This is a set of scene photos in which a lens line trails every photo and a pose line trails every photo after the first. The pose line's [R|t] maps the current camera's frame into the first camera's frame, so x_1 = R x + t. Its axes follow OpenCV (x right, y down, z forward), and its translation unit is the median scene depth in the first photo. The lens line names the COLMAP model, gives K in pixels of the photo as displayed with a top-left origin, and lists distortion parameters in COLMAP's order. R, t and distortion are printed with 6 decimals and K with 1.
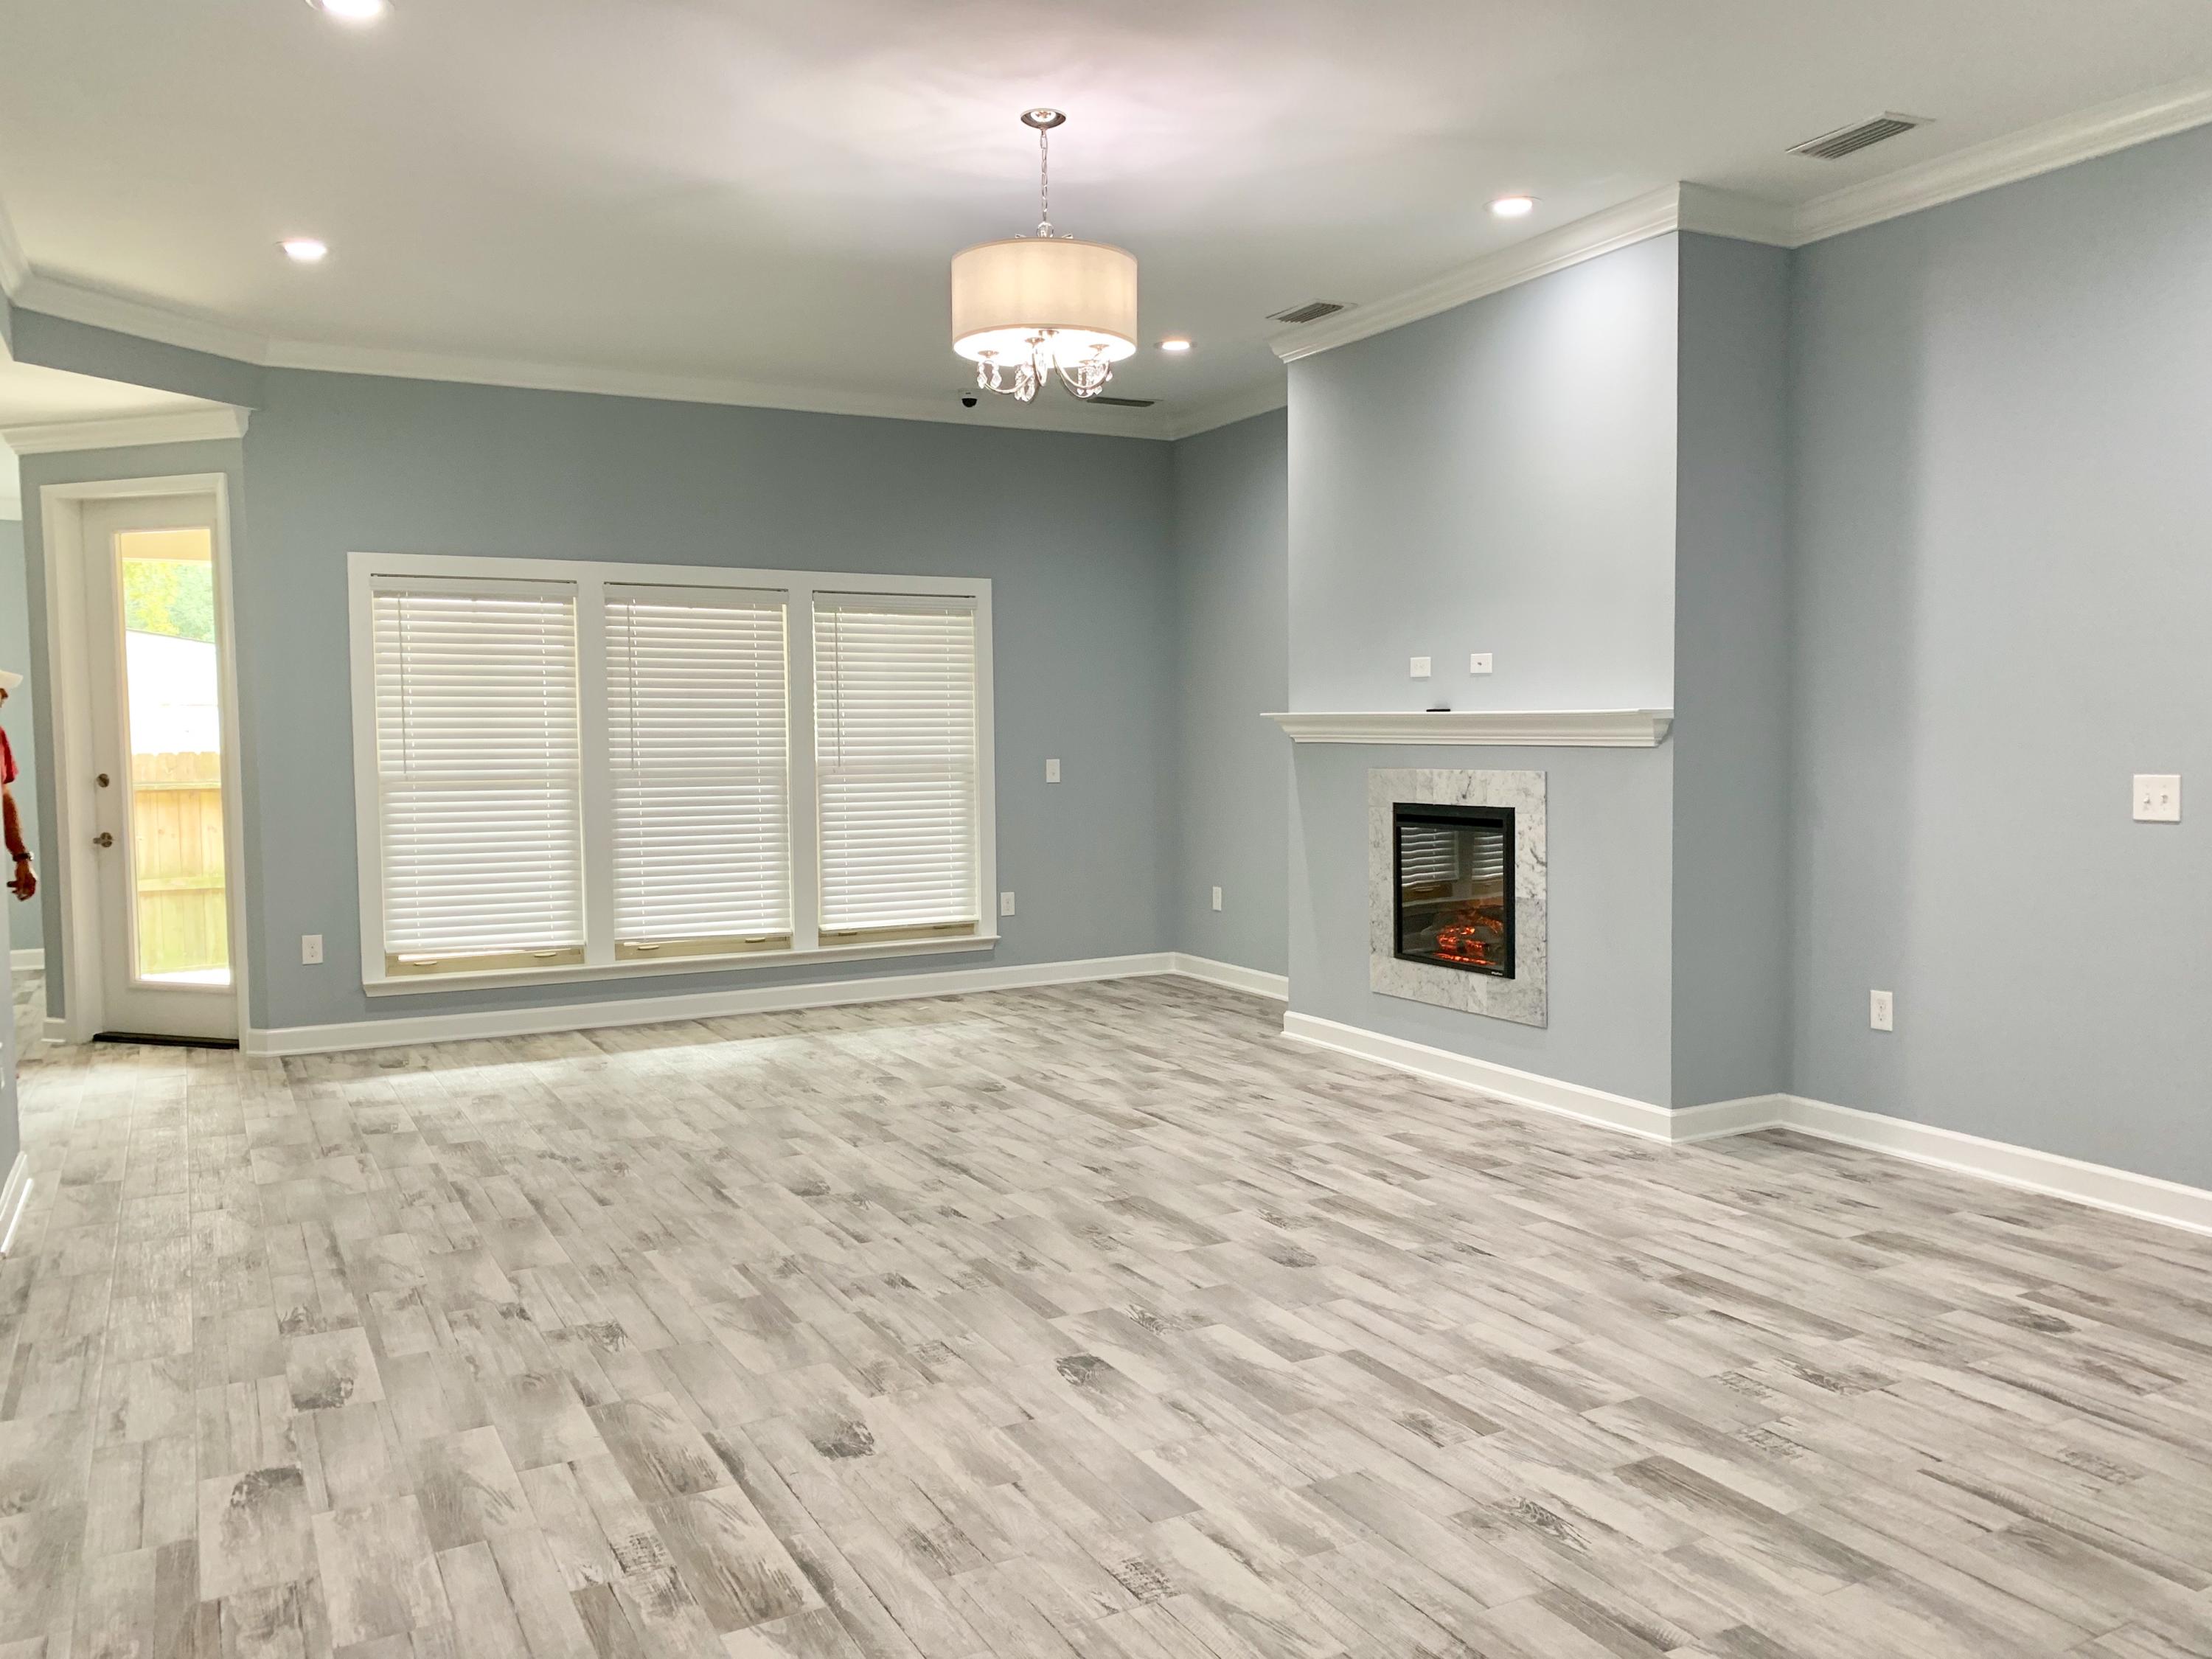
lens RADIAL K [[1703.4, 0, 1112.9], [0, 1703.4, 832.0], [0, 0, 1]] dist [0.043616, -0.052851]
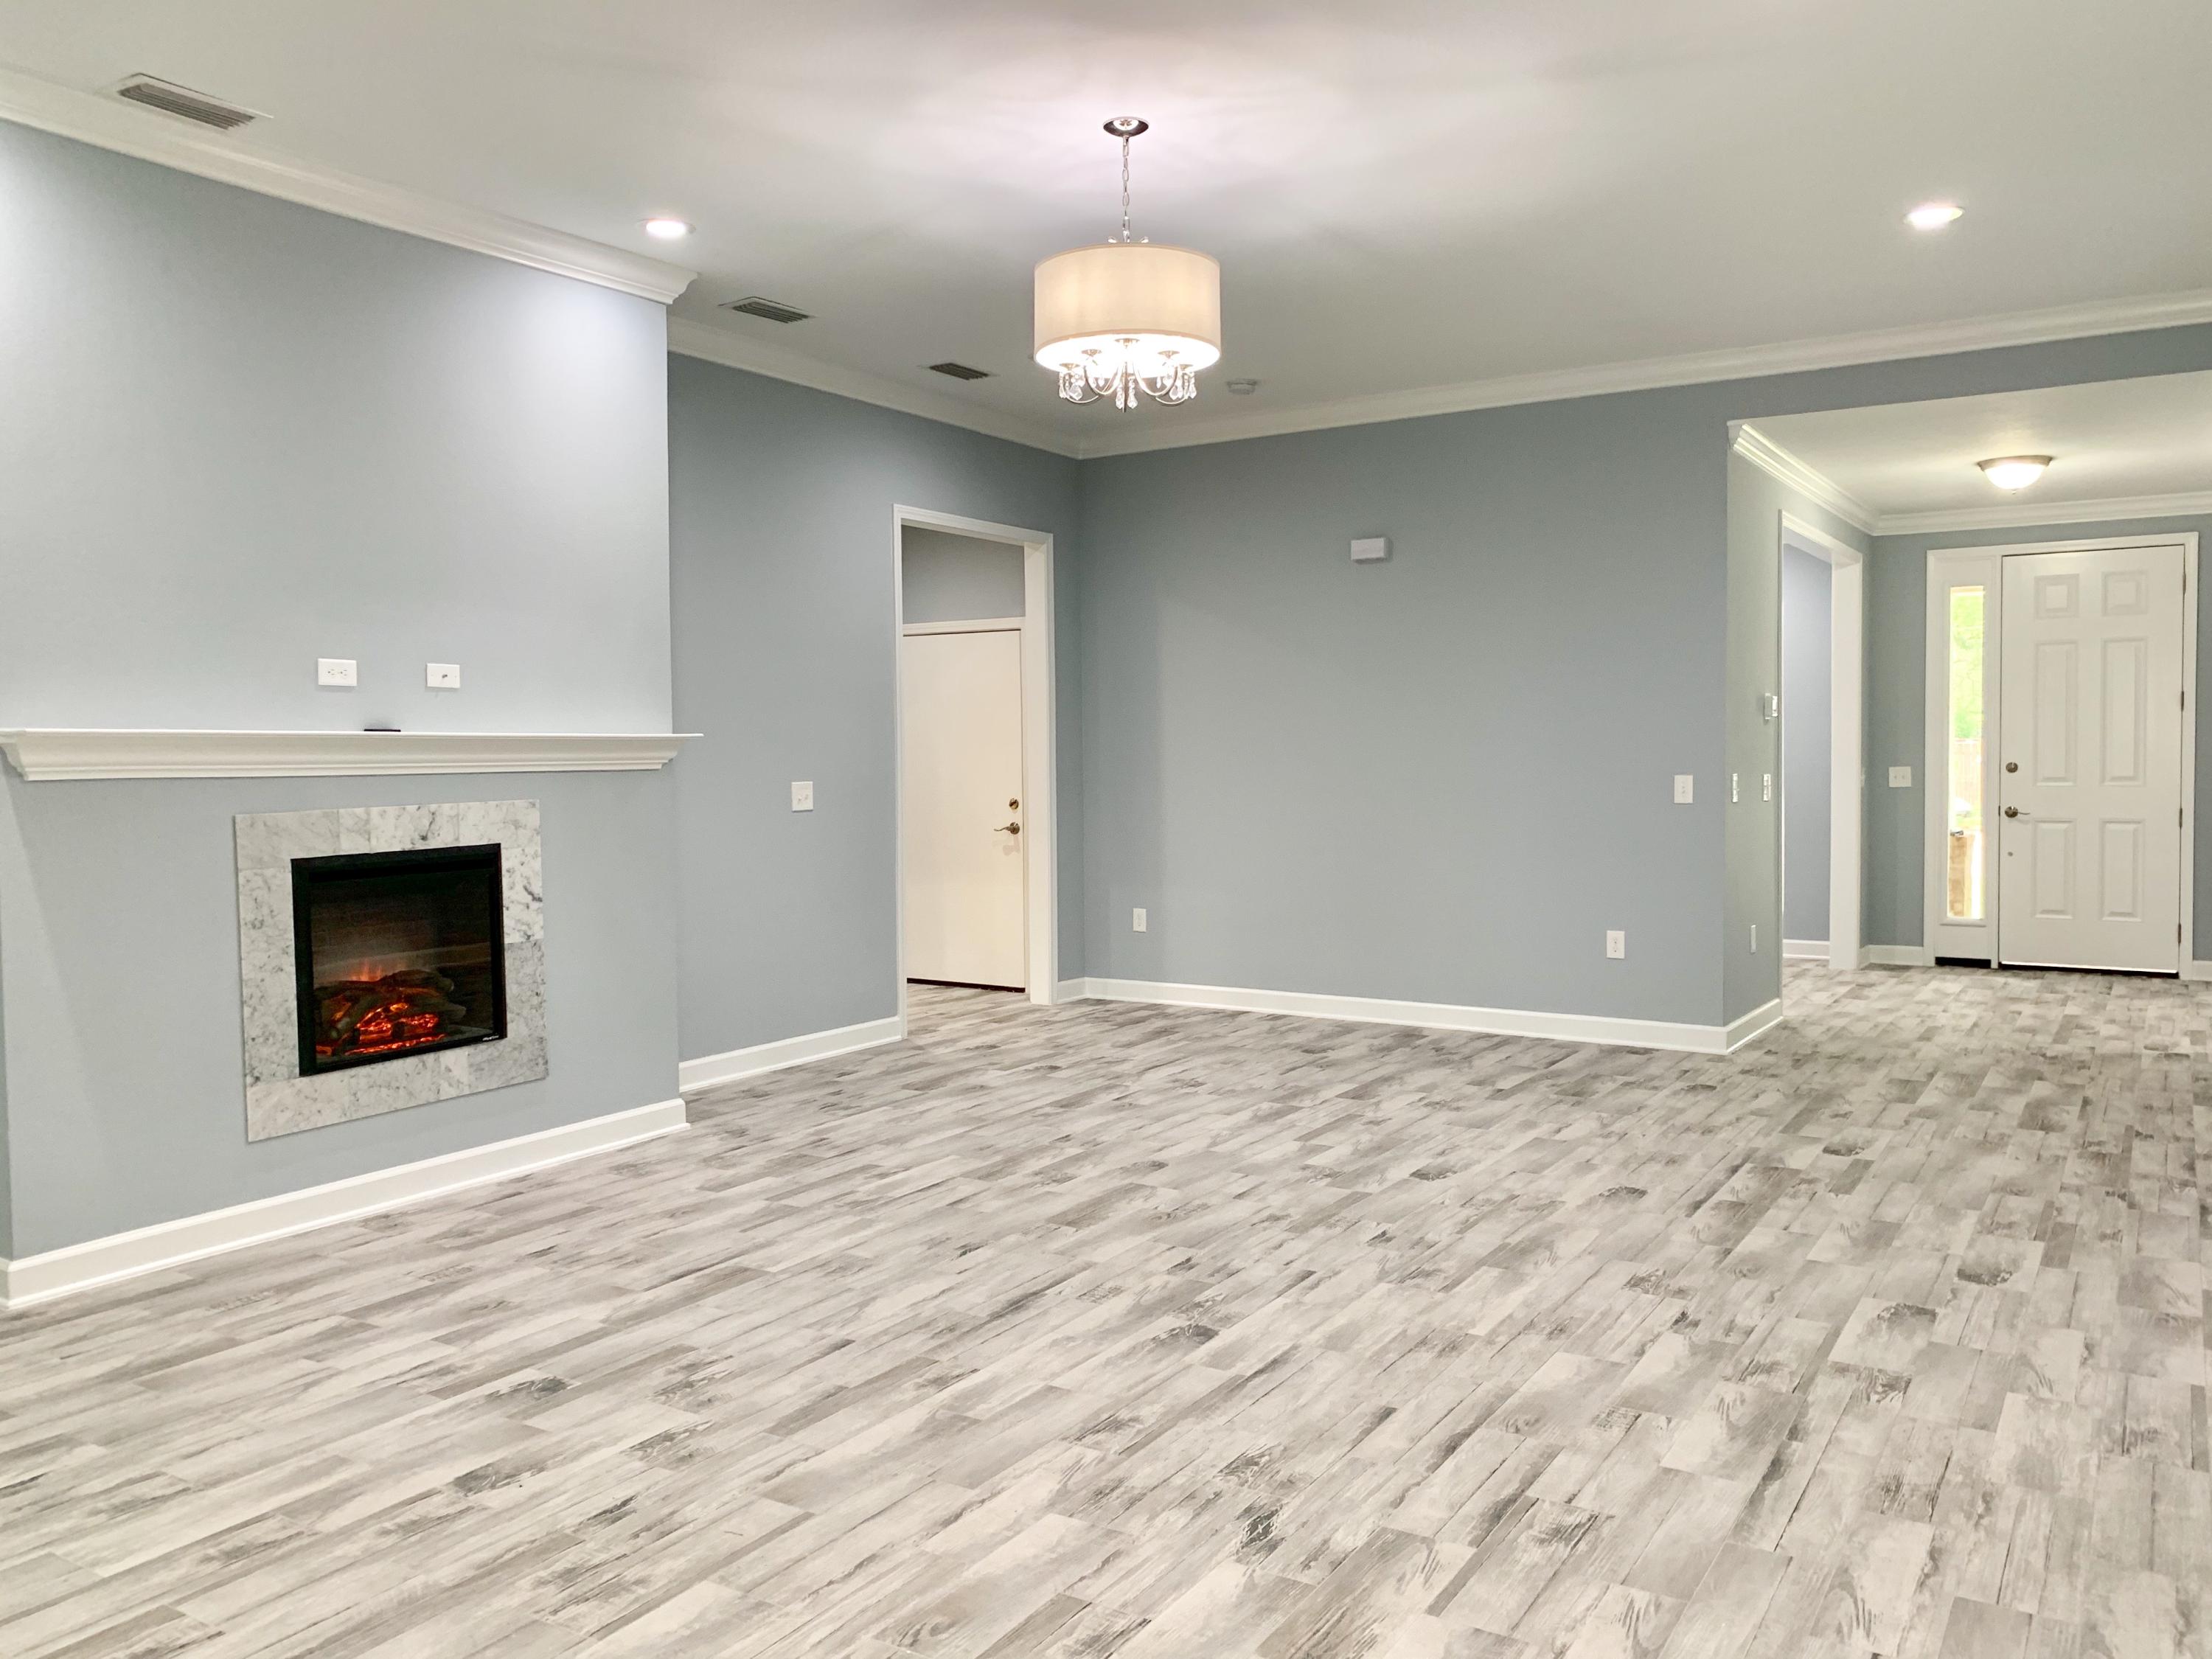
lens RADIAL K [[1703.4, 0, 1110.8], [0, 1703.4, 824.2], [0, 0, 1]] dist [0.043616, -0.052851]
pose [[-0.495181, -0.025071, 0.868428, -0.926986], [0.070801, 0.995094, 0.069099, -0.084571], [-0.865900, 0.095702, -0.490976, 1.564054]]
